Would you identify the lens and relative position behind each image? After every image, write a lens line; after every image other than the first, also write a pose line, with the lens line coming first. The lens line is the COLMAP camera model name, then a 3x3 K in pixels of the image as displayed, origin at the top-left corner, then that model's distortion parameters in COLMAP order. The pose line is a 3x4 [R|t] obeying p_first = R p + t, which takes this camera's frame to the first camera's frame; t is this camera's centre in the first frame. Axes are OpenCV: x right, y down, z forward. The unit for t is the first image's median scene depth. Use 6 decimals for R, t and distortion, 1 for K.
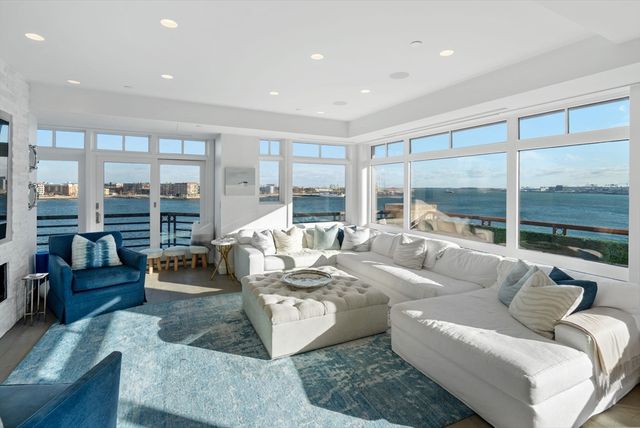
lens RADIAL K [[301.6, 0, 319.2], [0, 301.6, 190.4], [0, 0, 1]] dist [0.001670, 0.000122]
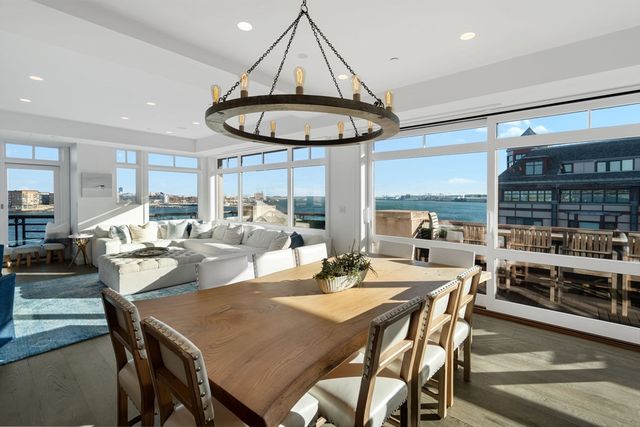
lens RADIAL K [[309.7, 0, 318.3], [0, 309.7, 205.5], [0, 0, 1]] dist [-0.000440, -0.000960]
pose [[0.939331, -0.009693, 0.342874, 0.123769], [0.003485, 0.999819, 0.018717, 0.027609], [-0.342993, -0.016386, 0.939195, -0.396674]]
